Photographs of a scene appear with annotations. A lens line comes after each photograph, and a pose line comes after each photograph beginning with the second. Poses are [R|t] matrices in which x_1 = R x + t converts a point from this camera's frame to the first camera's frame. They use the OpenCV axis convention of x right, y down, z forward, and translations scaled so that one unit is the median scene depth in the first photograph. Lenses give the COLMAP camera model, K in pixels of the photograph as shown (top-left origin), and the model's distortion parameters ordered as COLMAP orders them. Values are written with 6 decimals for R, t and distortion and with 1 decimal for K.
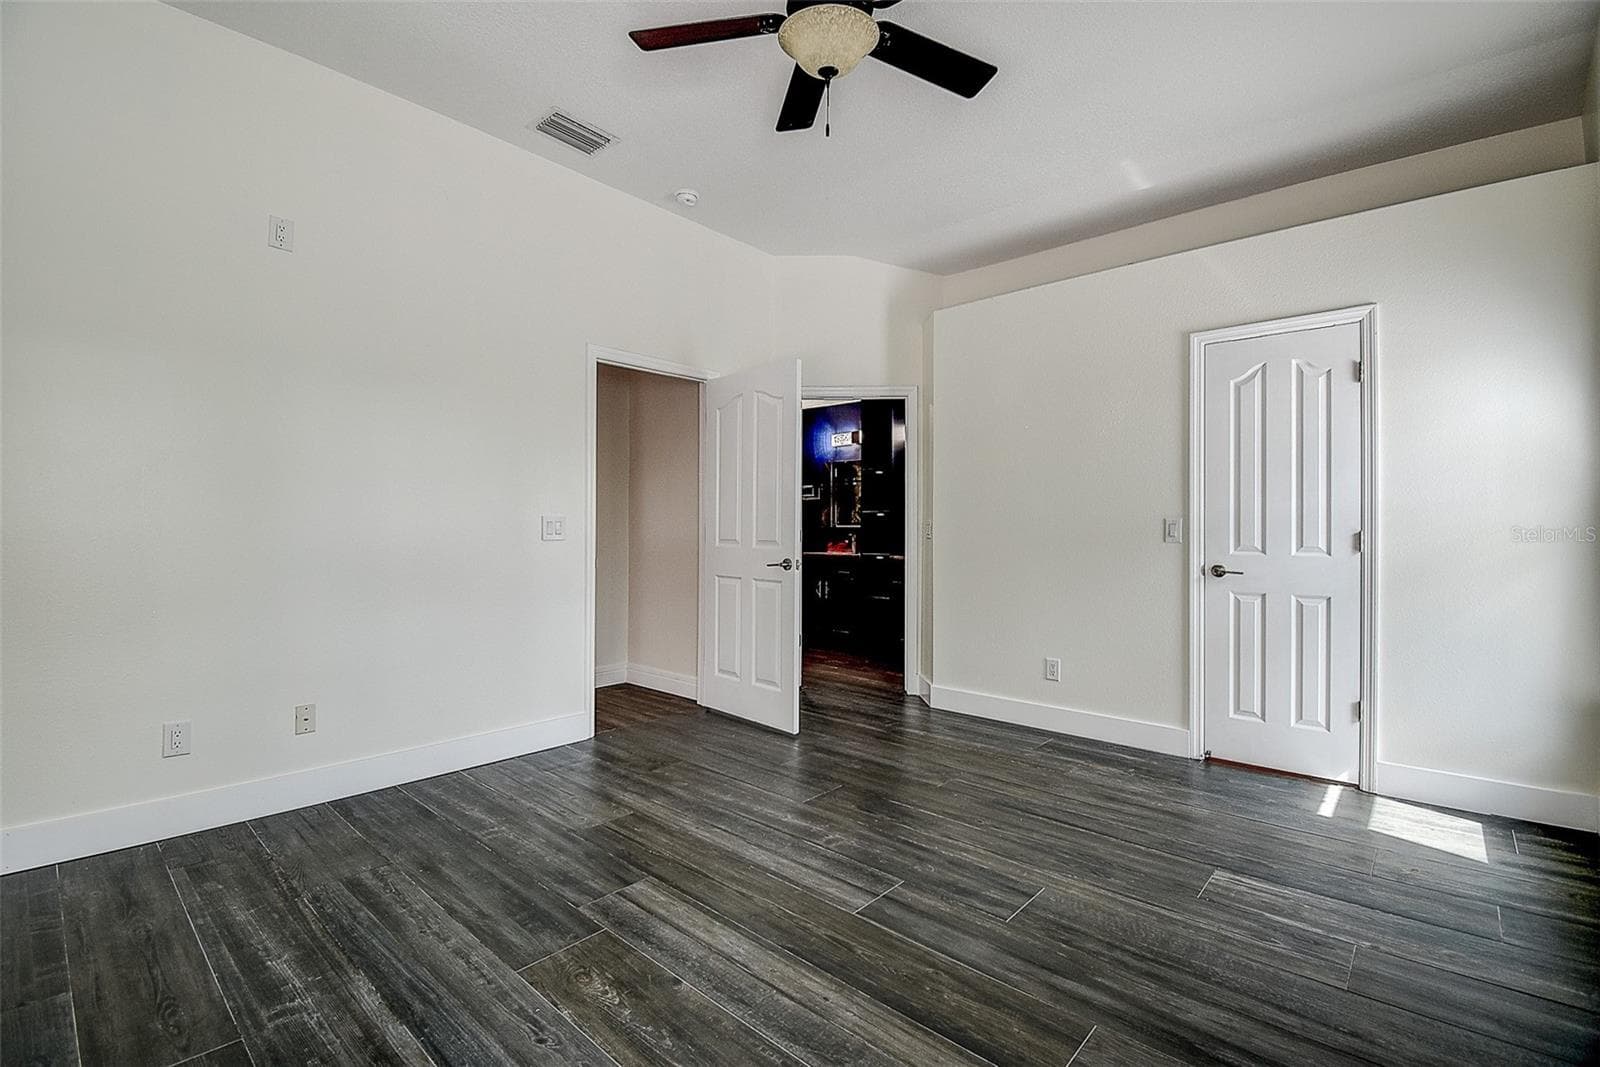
lens RADIAL K [[725.0, 0, 797.3], [0, 725.0, 534.1], [0, 0, 1]] dist [-0.002790, -0.000923]
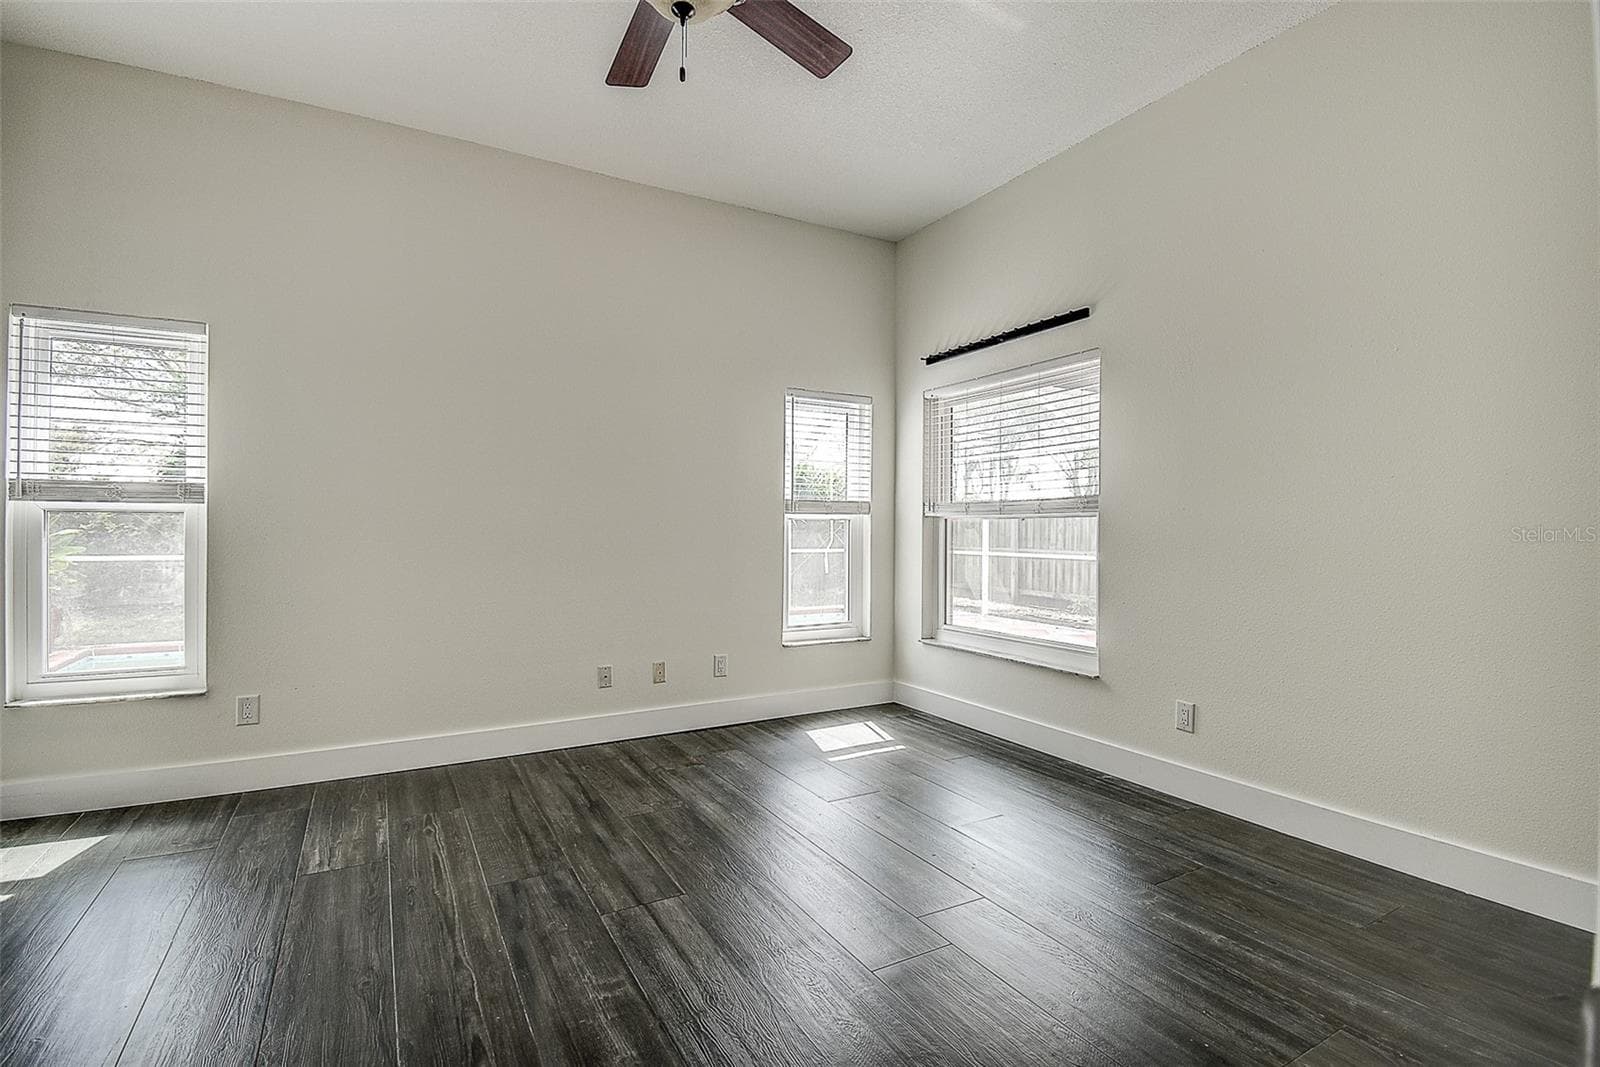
lens RADIAL K [[725.0, 0, 799.7], [0, 725.0, 533.7], [0, 0, 1]] dist [-0.002790, -0.000923]
pose [[-0.952074, -0.009068, 0.305732, -0.400129], [-0.009341, 0.999956, 0.000570, -0.005500], [-0.305724, -0.002313, -0.952117, 1.956722]]
